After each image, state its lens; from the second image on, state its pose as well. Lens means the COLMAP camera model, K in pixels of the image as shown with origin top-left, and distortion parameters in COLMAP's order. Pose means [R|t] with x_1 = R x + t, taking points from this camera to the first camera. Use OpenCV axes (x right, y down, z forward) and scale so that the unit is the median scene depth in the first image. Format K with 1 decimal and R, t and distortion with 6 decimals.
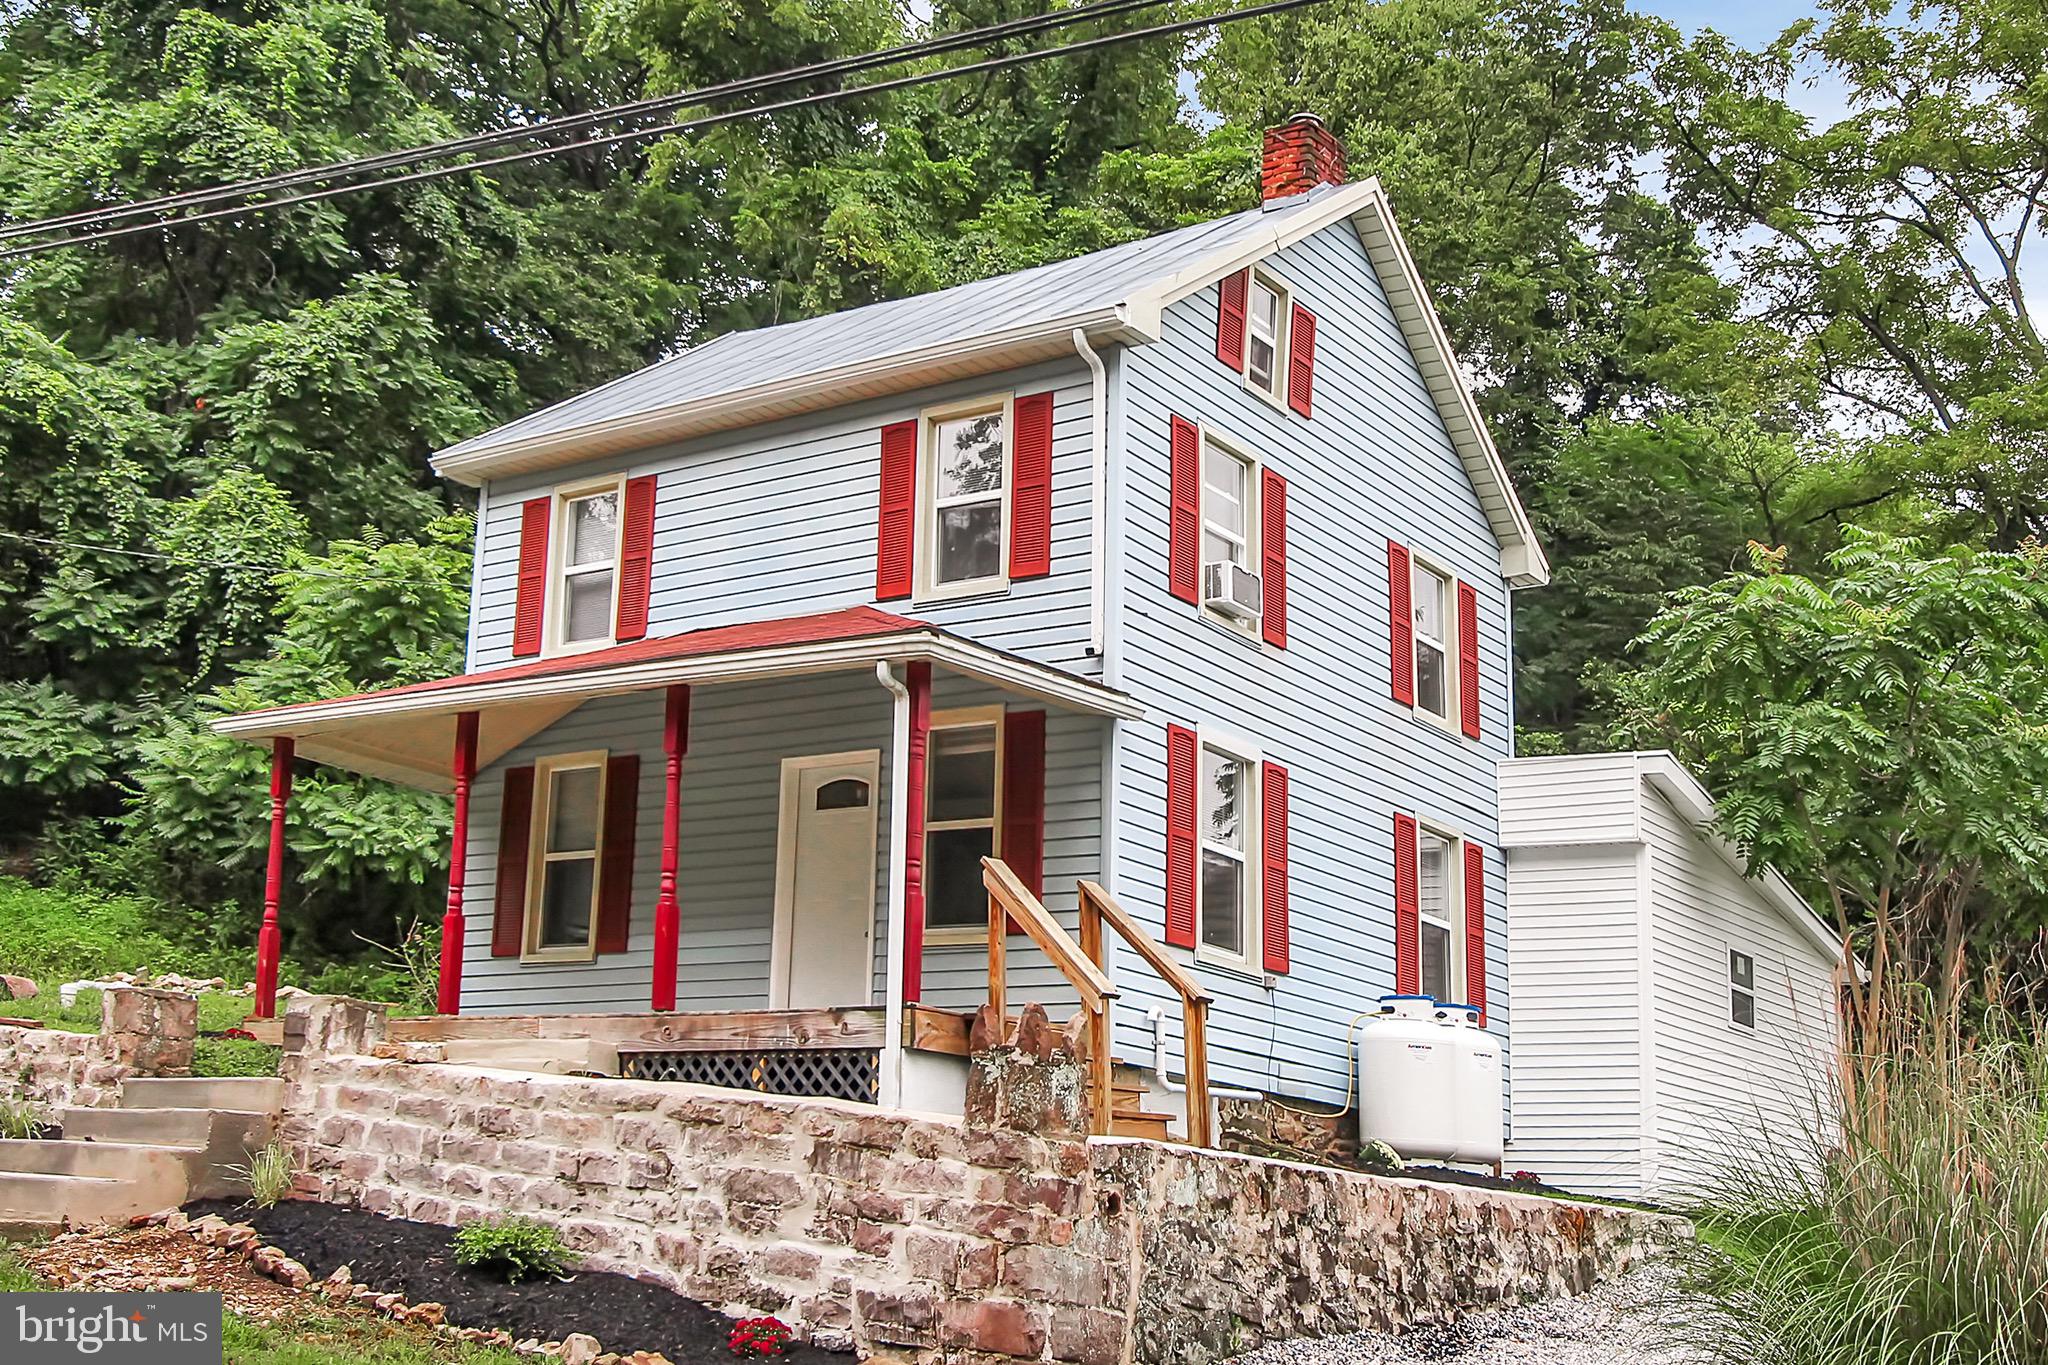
lens RADIAL K [[2393.3, 0, 1022.7], [0, 2393.3, 683.2], [0, 0, 1]] dist [-0.014764, 0.000000]
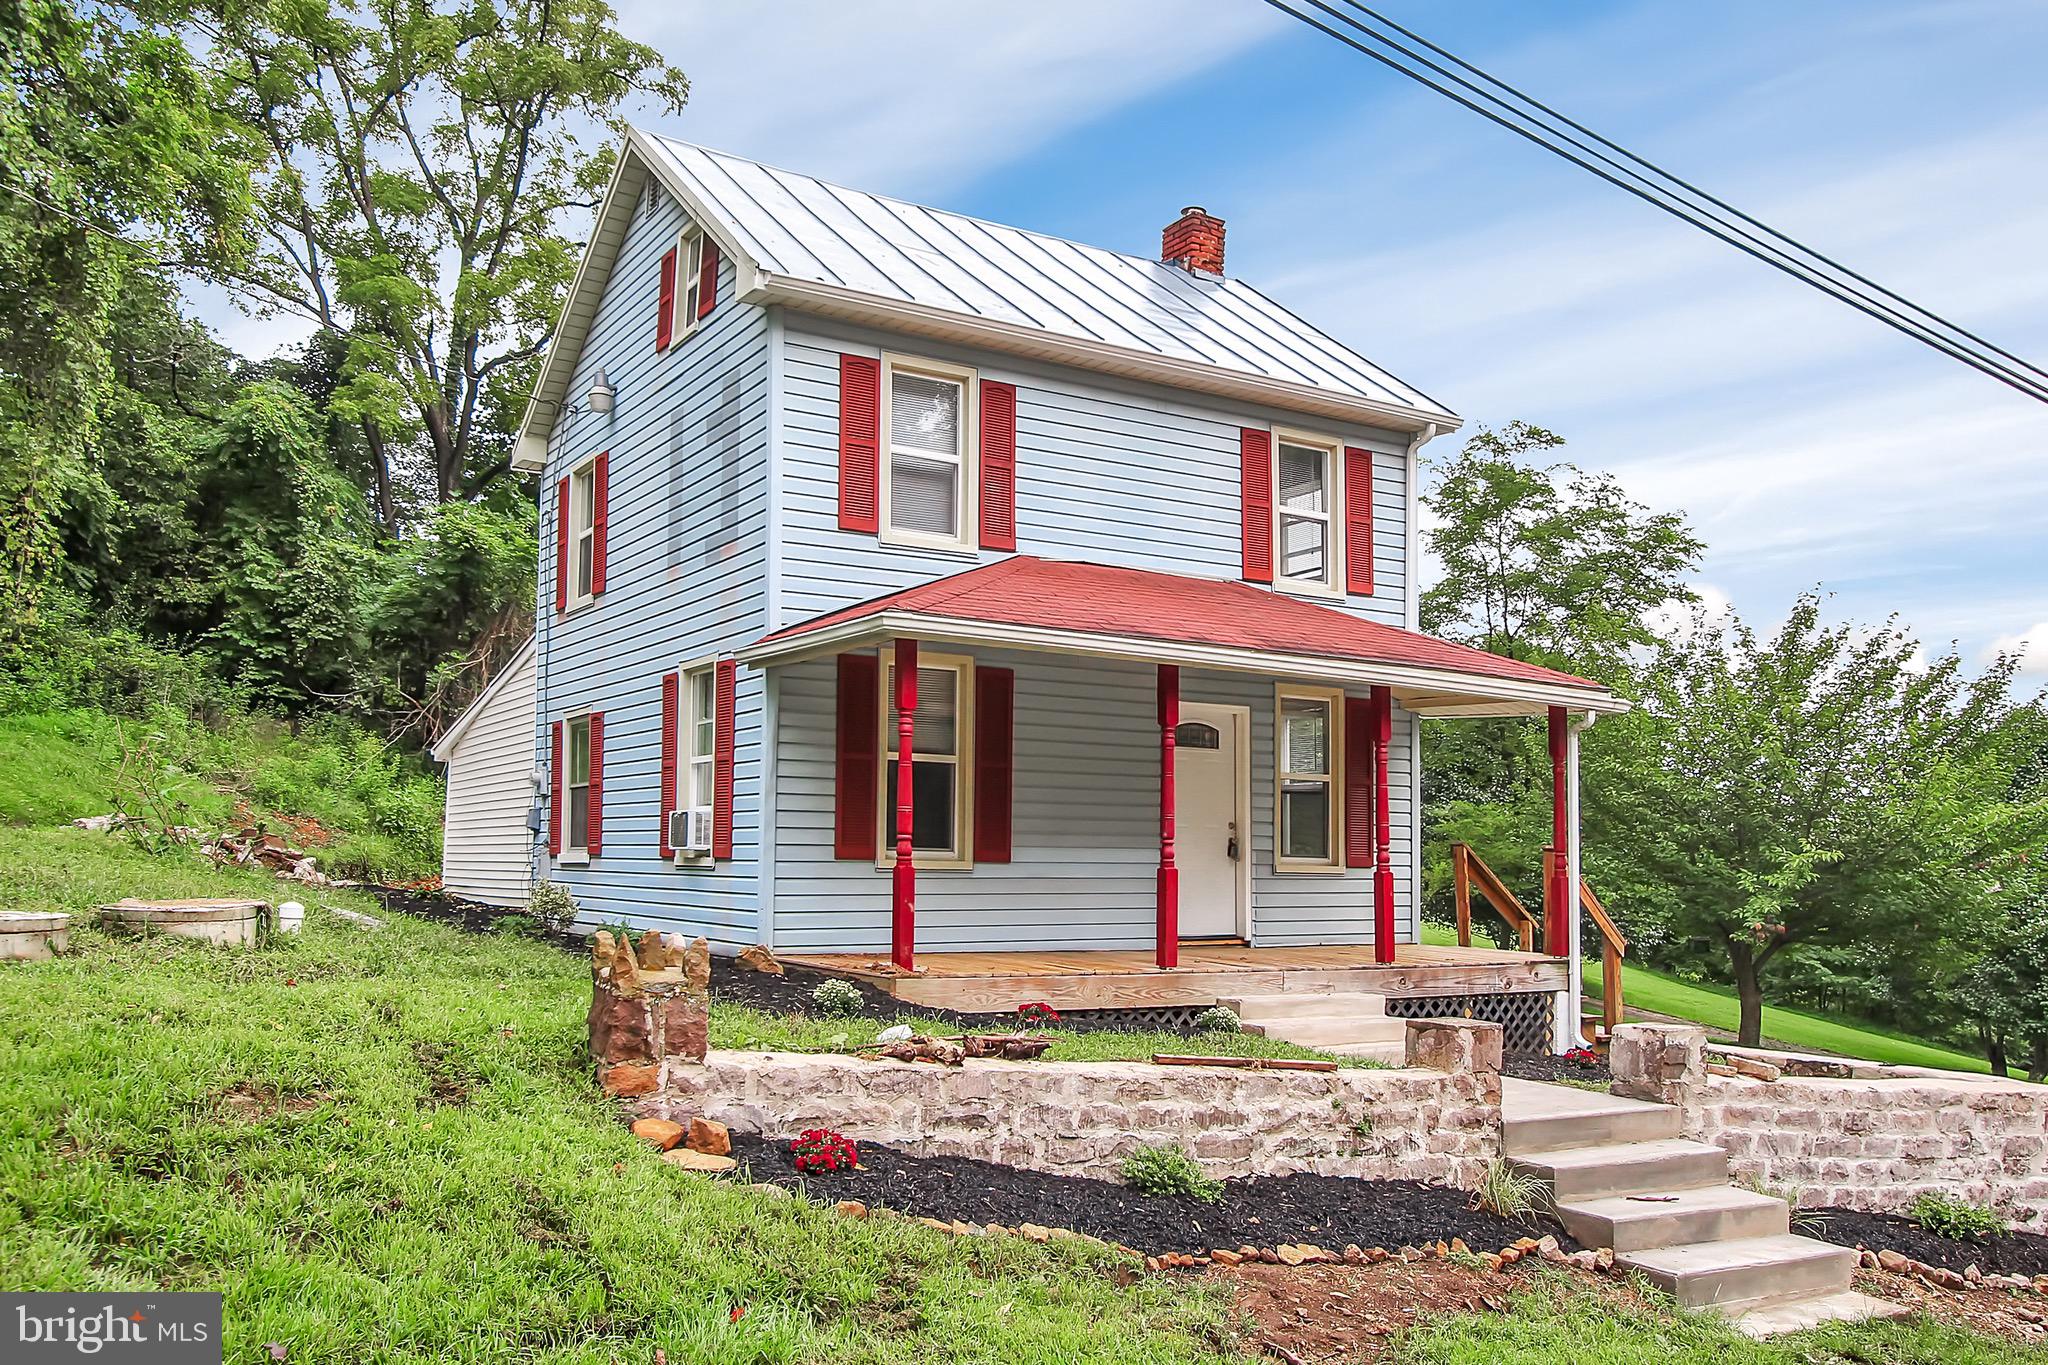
lens RADIAL K [[1667.9, 0, 1023.6], [0, 1667.9, 681.5], [0, 0, 1]] dist [0.004789, -0.009064]
pose [[0.387078, 0.049247, 0.920731, -0.917580], [-0.218002, 0.975149, 0.039491, 0.006663], [-0.895905, -0.216008, 0.388194, 0.804706]]
